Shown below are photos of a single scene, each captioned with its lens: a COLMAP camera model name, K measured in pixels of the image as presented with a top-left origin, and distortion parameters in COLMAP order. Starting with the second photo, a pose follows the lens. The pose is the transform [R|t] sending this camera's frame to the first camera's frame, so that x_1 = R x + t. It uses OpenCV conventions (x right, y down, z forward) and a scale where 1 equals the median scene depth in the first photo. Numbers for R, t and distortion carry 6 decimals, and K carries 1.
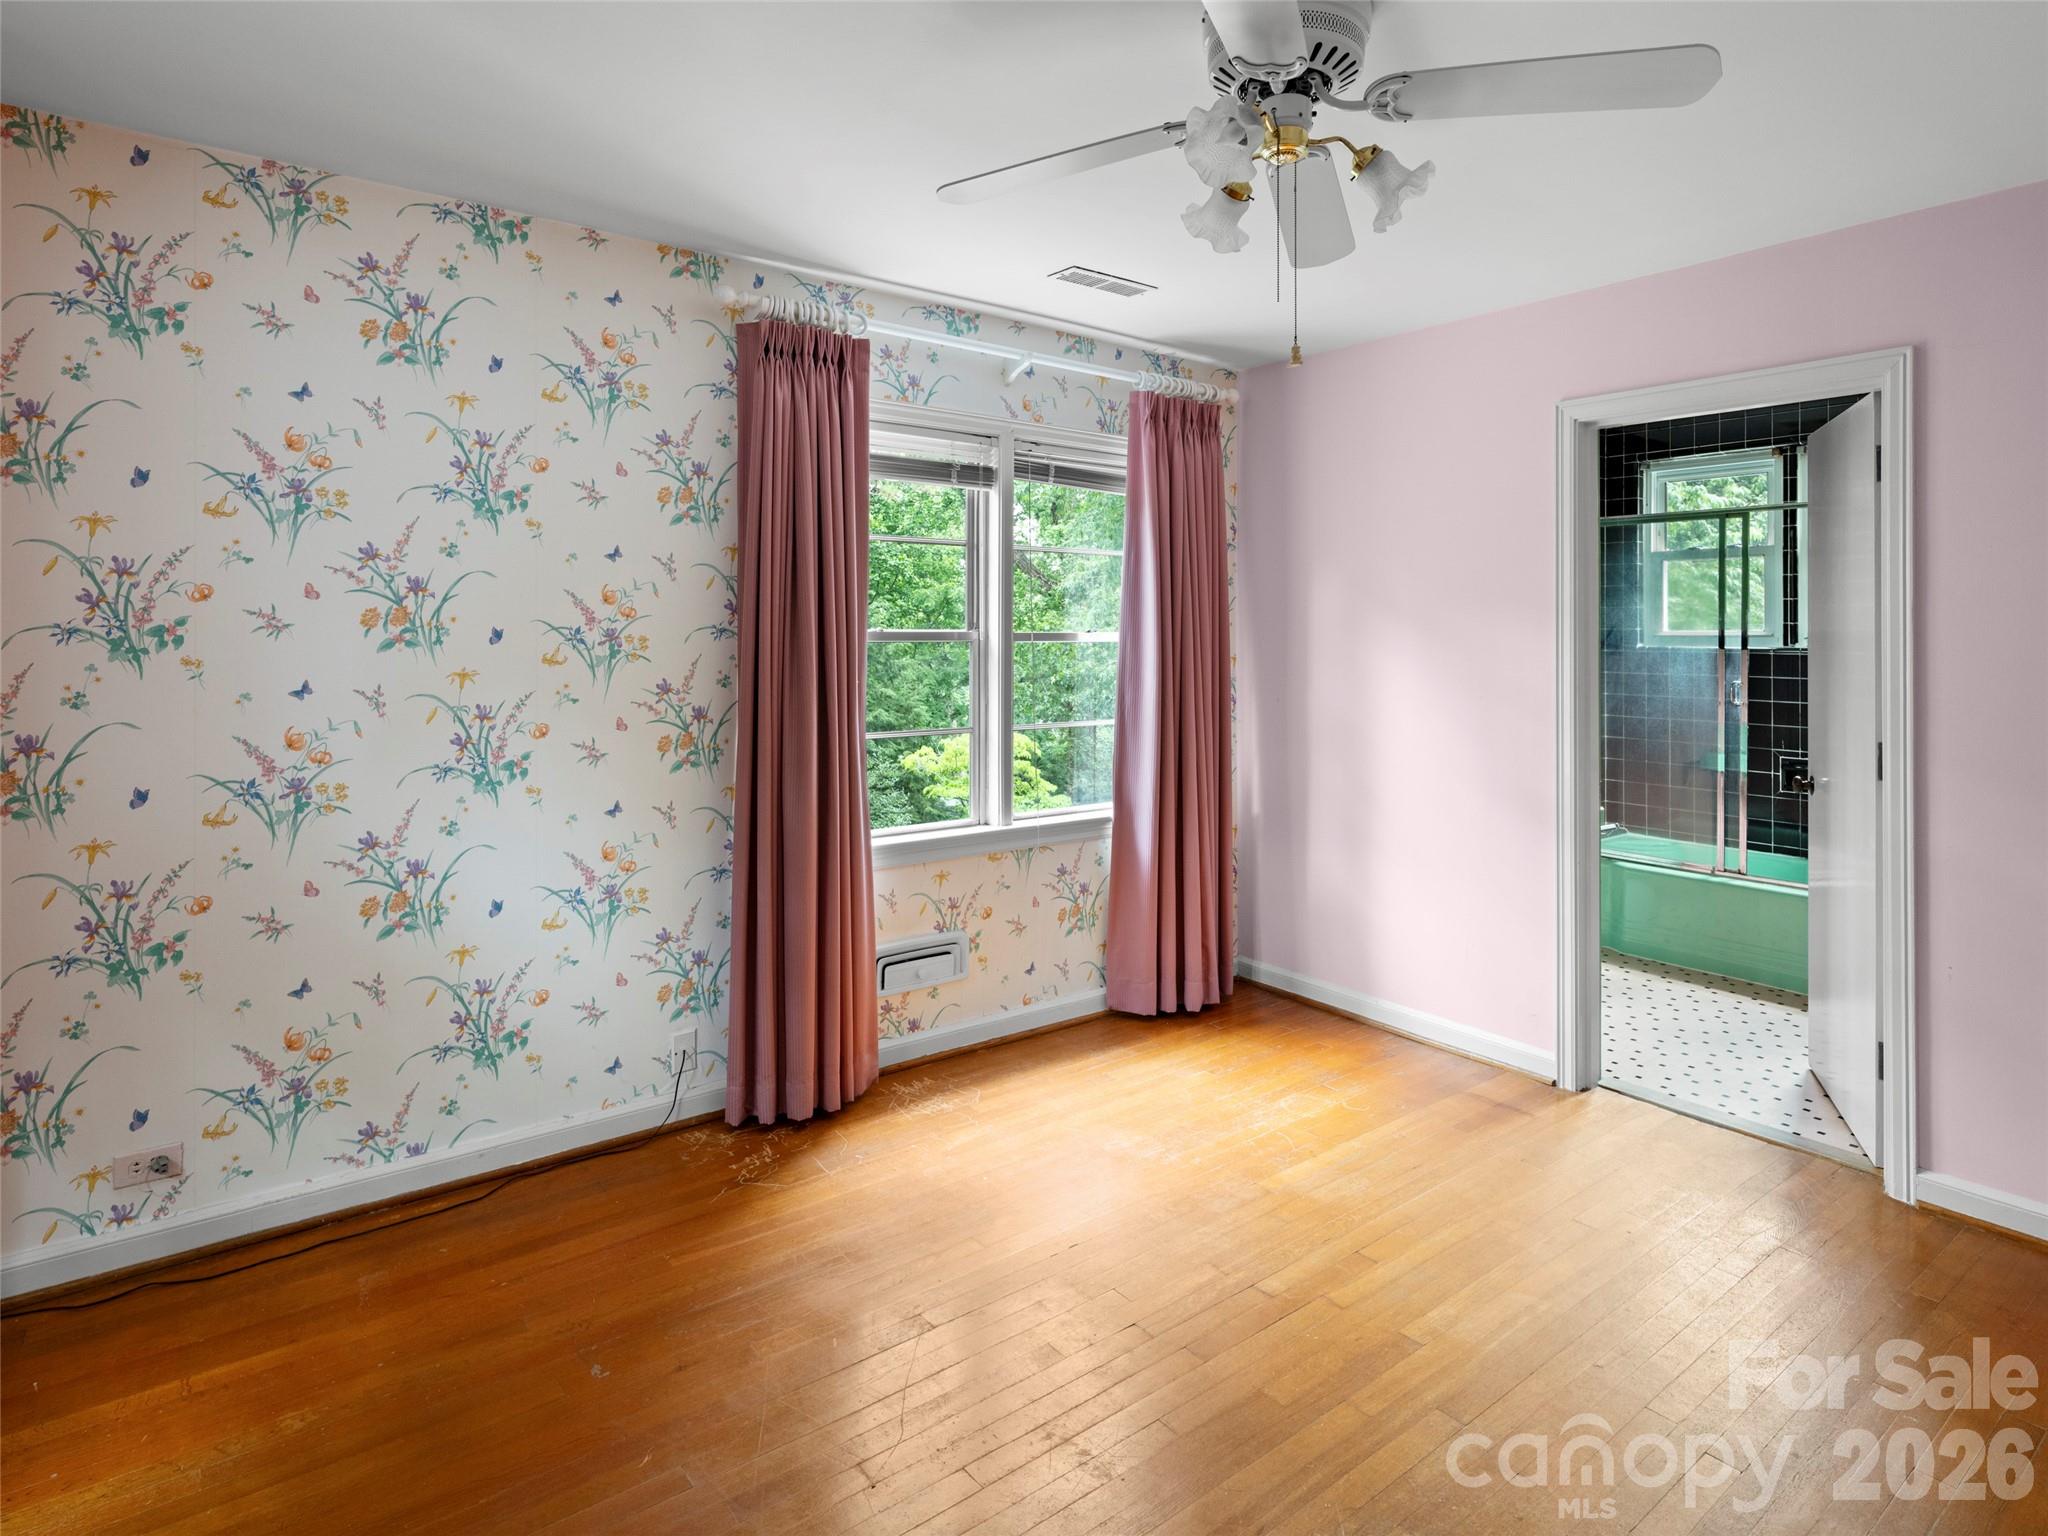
lens RADIAL K [[1114.3, 0, 1042.2], [0, 1114.3, 757.1], [0, 0, 1]] dist [-0.000735, -0.000978]
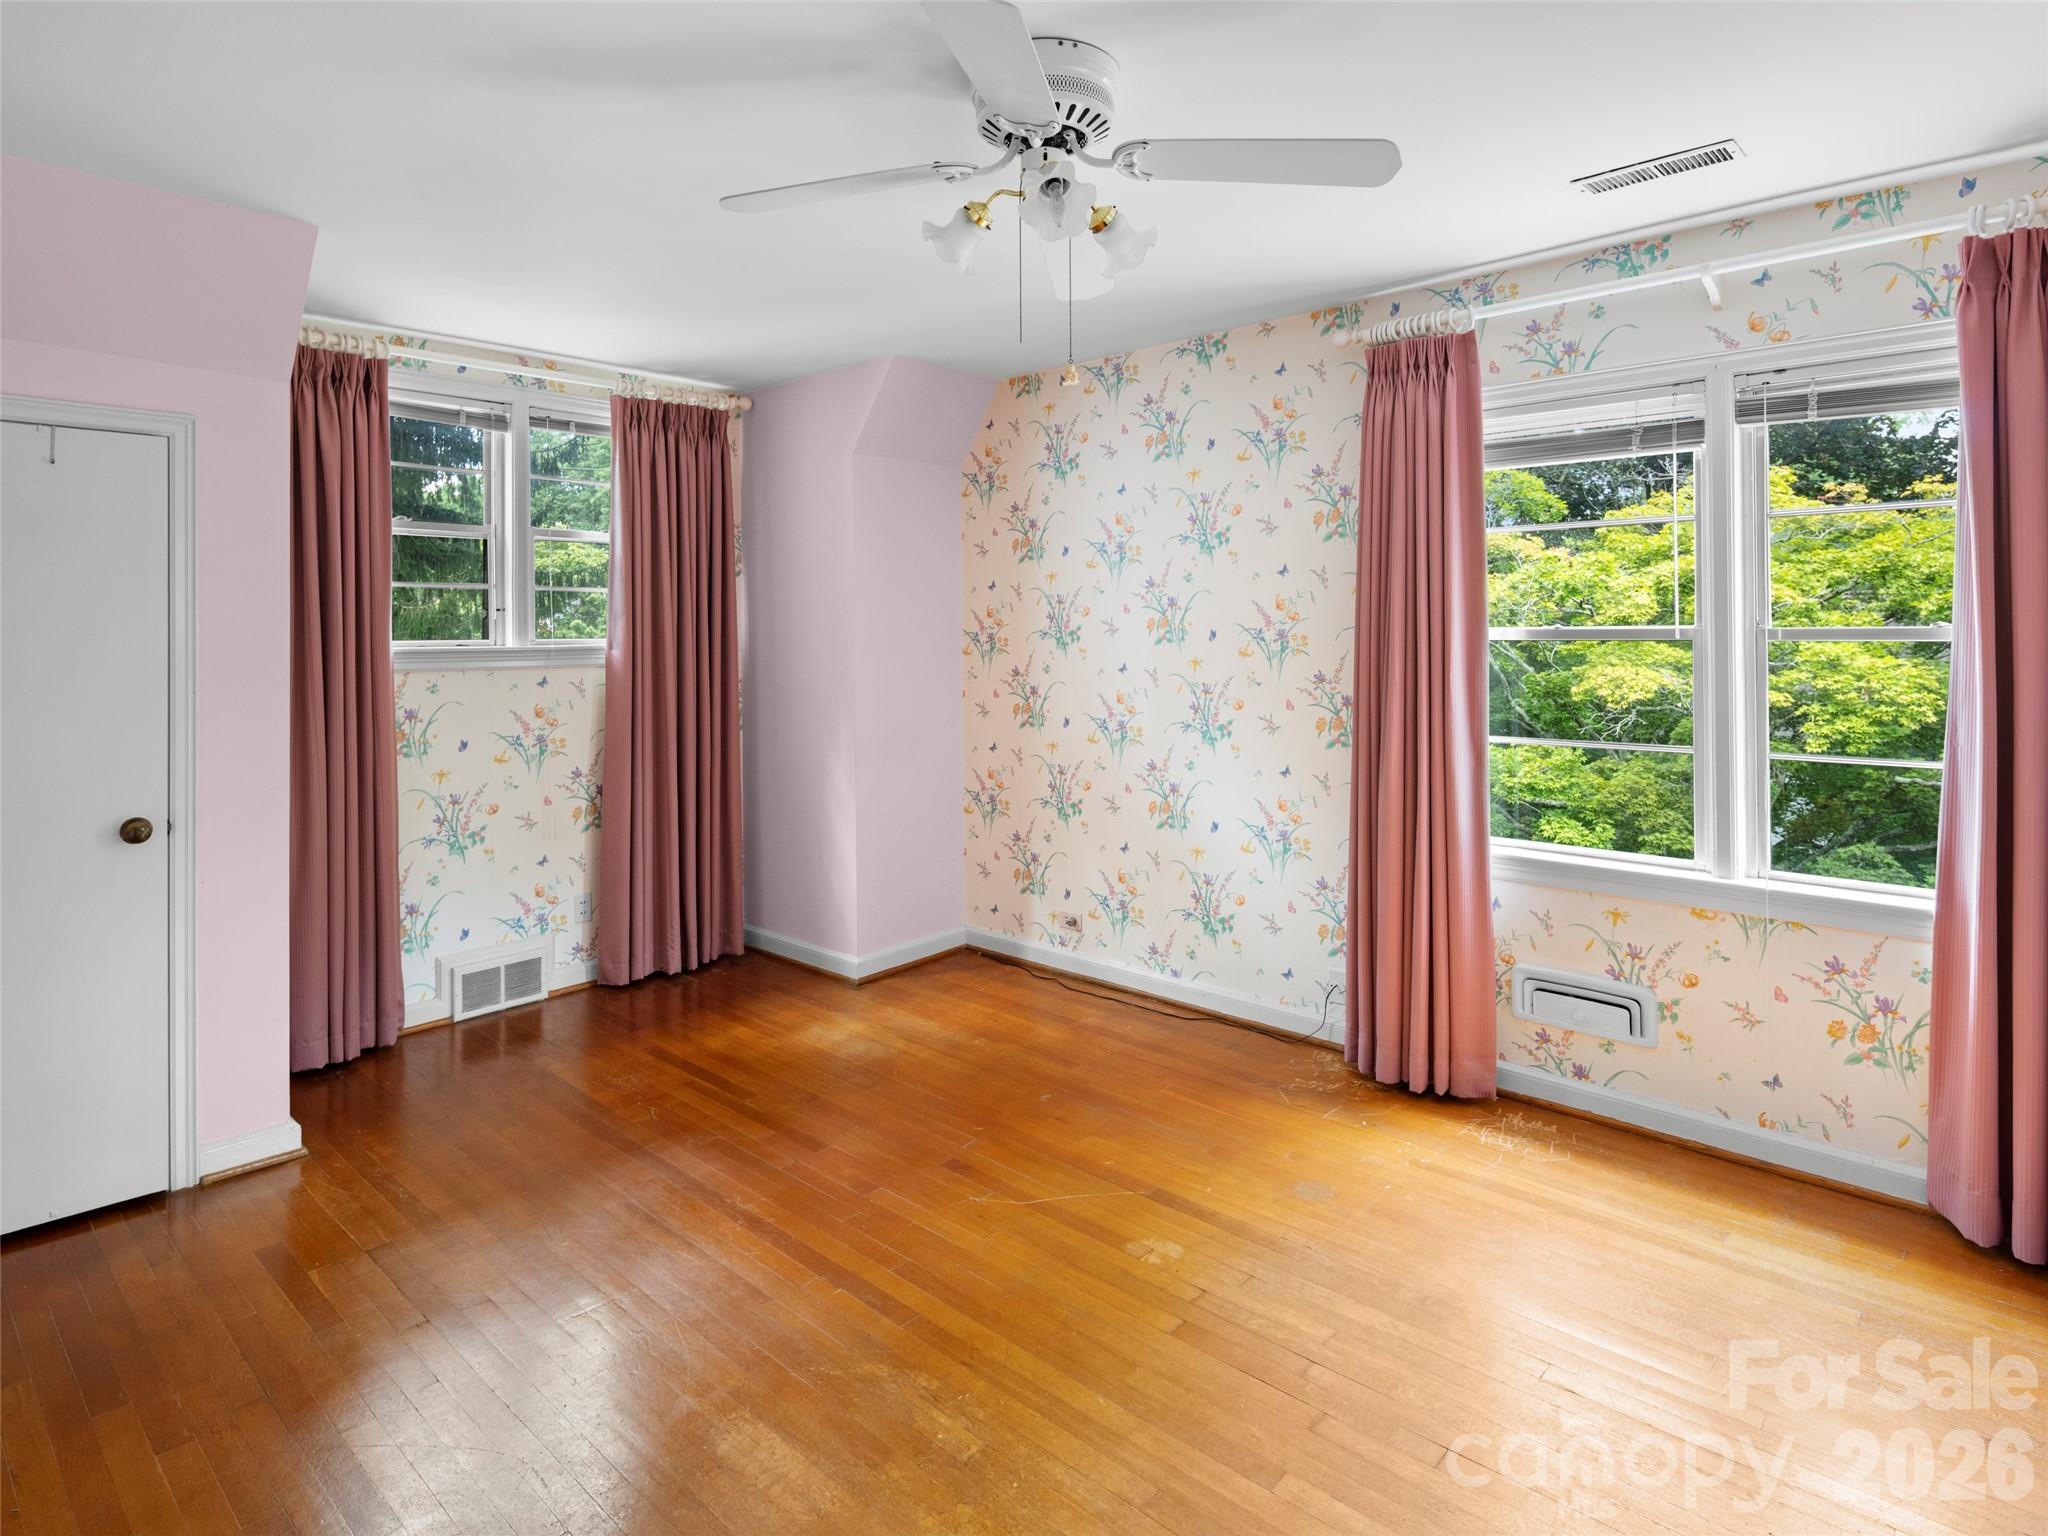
lens RADIAL K [[1078.9, 0, 960.7], [0, 1078.9, 773.5], [0, 0, 1]] dist [-0.000716, -0.000715]
pose [[0.139638, 0.132890, -0.981245, 0.799288], [-0.091311, 0.988459, 0.120873, -0.068009], [0.985984, 0.072720, 0.150161, 0.465874]]
